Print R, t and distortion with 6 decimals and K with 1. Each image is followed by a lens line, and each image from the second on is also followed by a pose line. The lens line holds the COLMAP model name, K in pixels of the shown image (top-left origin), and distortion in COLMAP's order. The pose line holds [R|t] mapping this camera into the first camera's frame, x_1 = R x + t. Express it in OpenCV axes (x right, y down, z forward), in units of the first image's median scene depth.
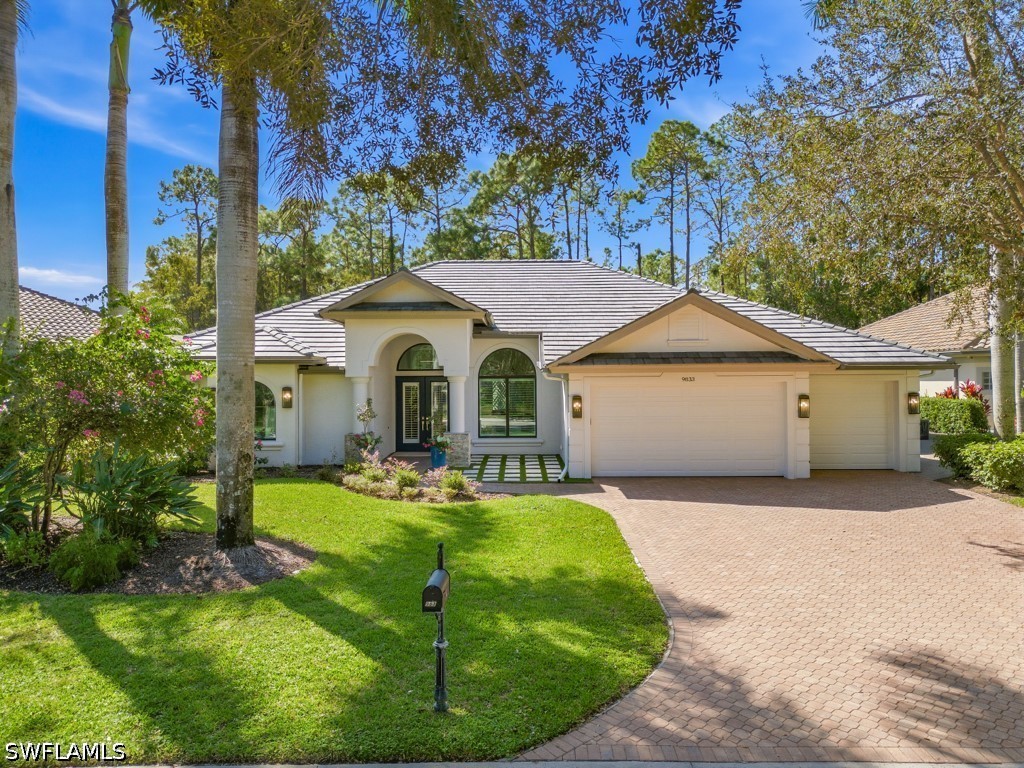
lens RADIAL K [[729.0, 0, 512.0], [0, 729.0, 384.0], [0, 0, 1]] dist [0.055311, -0.045380]
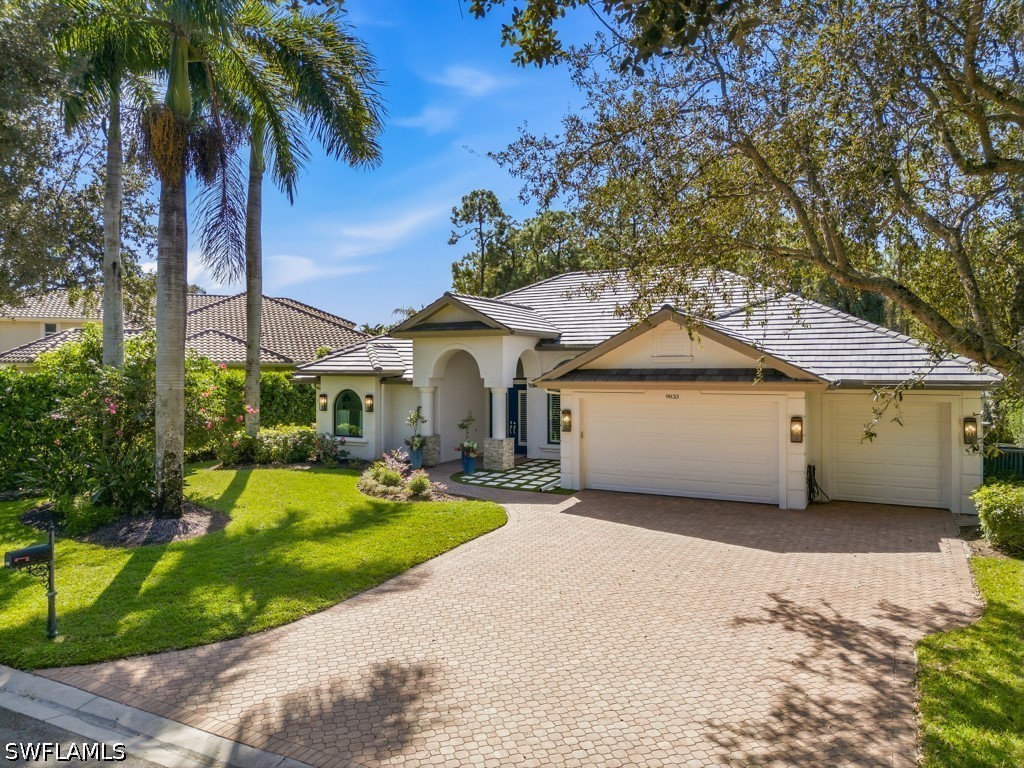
lens RADIAL K [[729.0, 0, 512.0], [0, 729.0, 384.0], [0, 0, 1]] dist [0.055311, -0.045380]
pose [[0.883337, 0.013750, -0.468538, 0.510105], [-0.007837, 0.999863, 0.014566, -0.035994], [0.468674, -0.009195, 0.883324, 0.039664]]
